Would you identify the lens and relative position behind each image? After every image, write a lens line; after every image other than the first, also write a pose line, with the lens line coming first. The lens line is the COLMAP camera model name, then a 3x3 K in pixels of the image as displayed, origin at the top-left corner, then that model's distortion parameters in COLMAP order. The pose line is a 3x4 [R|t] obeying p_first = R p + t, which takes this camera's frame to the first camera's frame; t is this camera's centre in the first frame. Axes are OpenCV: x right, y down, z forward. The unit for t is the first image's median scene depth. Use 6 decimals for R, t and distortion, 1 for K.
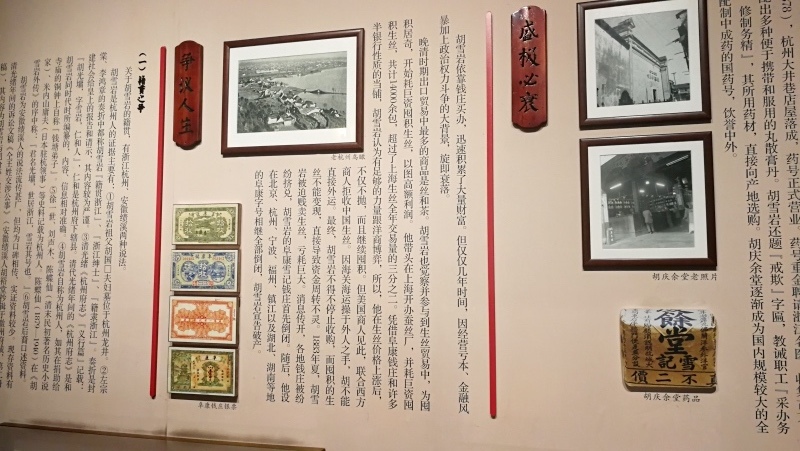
lens RADIAL K [[666.0, 0, 400.0], [0, 666.0, 225.5], [0, 0, 1]] dist [0.002059, -0.002213]
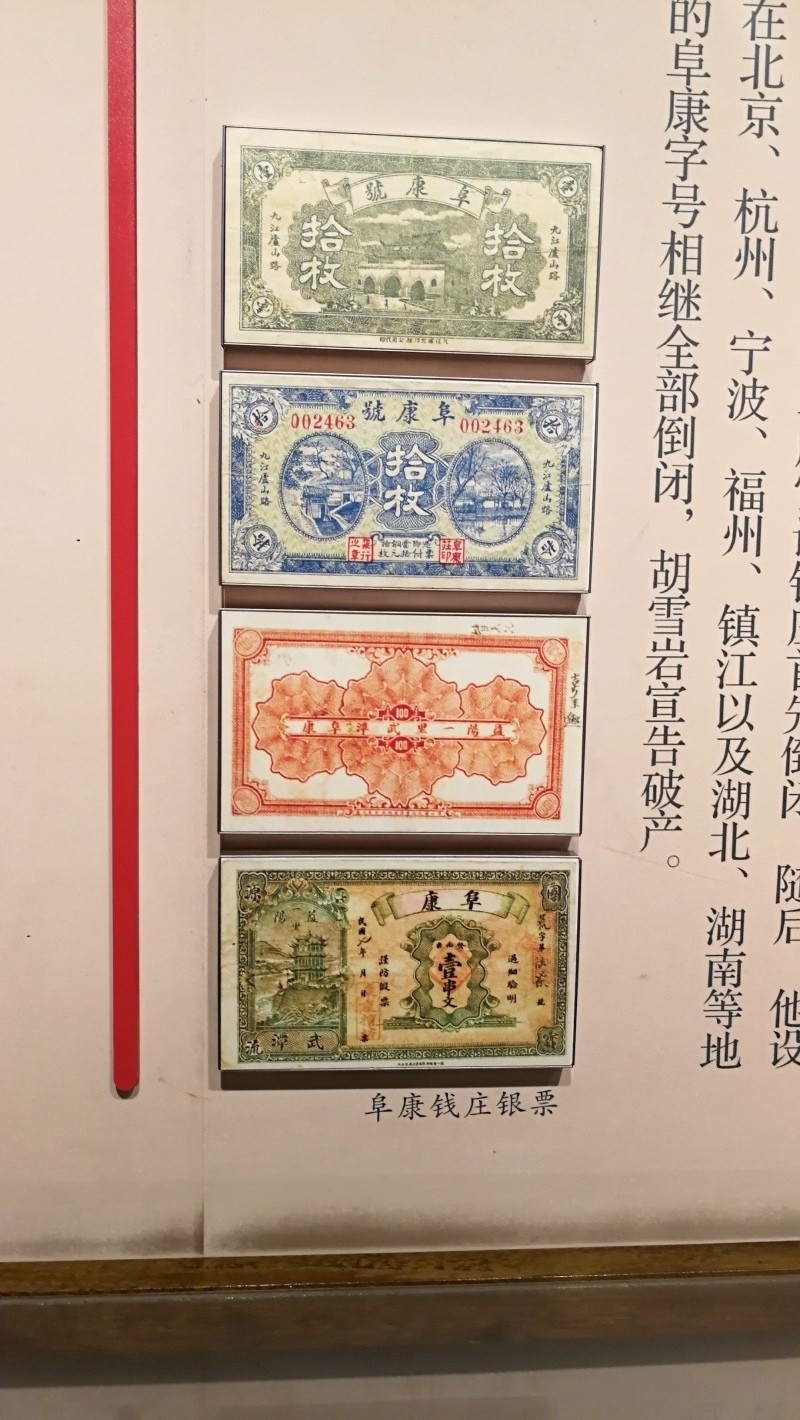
lens RADIAL K [[1182.2, 0, 400.0], [0, 1182.2, 710.0], [0, 0, 1]] dist [0.002059, -0.002213]
pose [[0.941164, -0.022443, 0.337203, -0.422093], [-0.038844, 0.983995, 0.173909, 0.073199], [-0.335709, -0.176775, 0.925230, 0.662775]]
